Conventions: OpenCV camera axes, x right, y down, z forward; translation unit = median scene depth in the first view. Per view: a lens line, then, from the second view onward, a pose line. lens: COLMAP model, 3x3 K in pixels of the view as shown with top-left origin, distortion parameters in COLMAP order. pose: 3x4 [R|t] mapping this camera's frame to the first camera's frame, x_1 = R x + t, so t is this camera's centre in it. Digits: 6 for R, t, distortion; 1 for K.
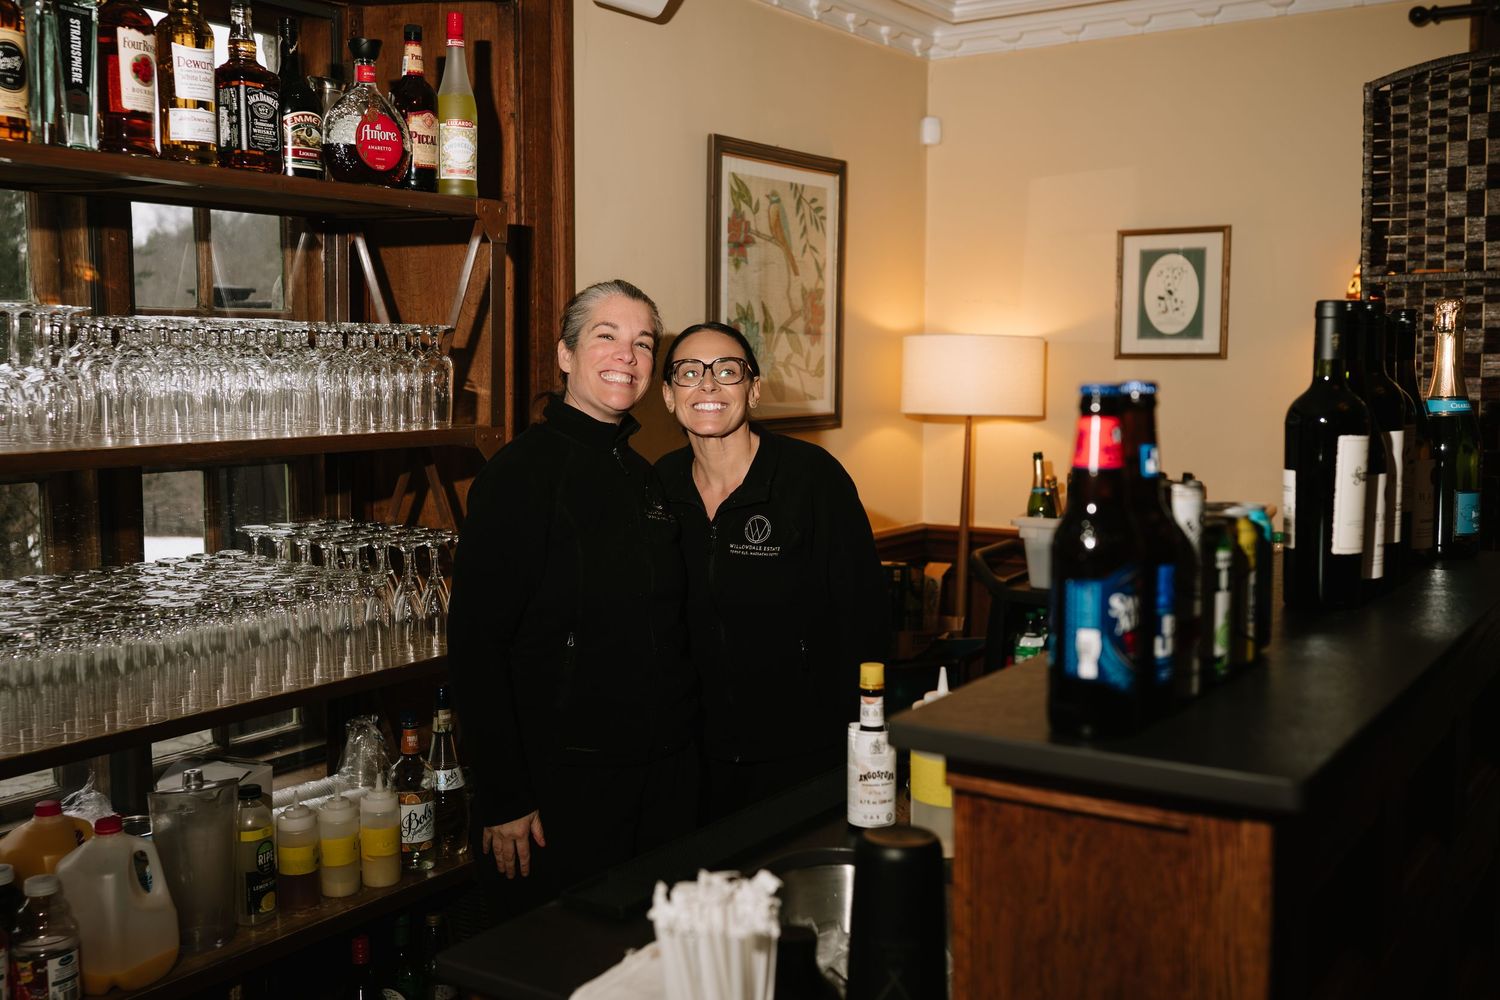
lens RADIAL K [[1506.9, 0, 750.0], [0, 1506.9, 496.6], [0, 0, 1]] dist [0.021054, 0.000000]
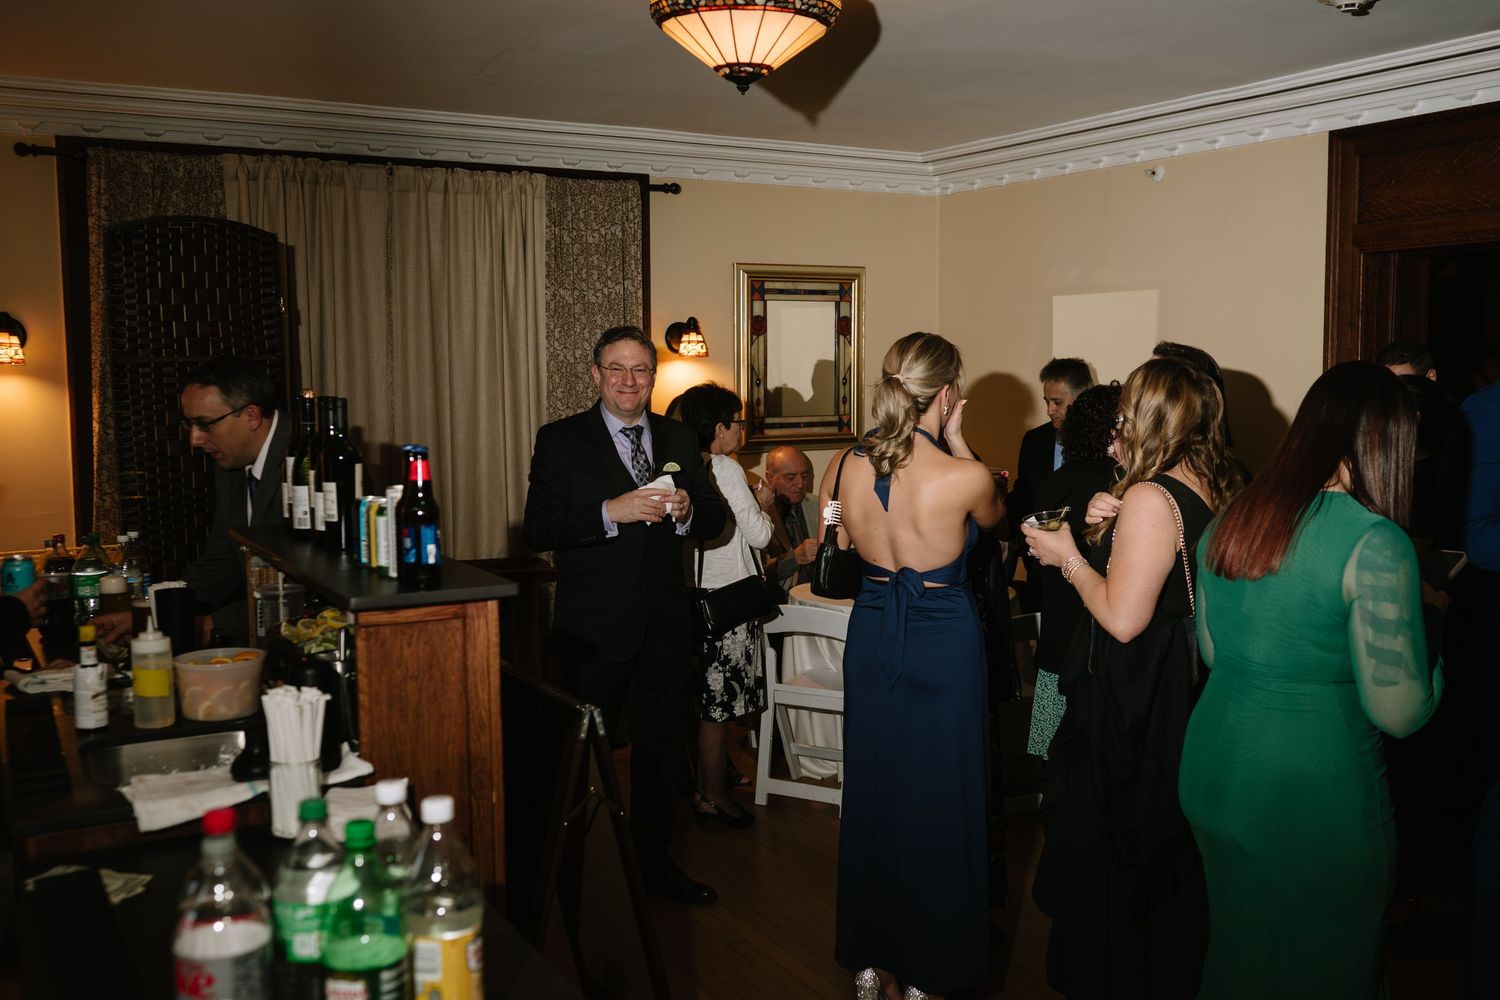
lens RADIAL K [[1506.9, 0, 750.2], [0, 1506.9, 499.1], [0, 0, 1]] dist [0.021054, 0.000000]
pose [[0.465001, -0.084091, 0.881307, -1.620481], [0.090971, 0.994748, 0.046917, -0.052269], [-0.880624, 0.058357, 0.470209, -0.609261]]
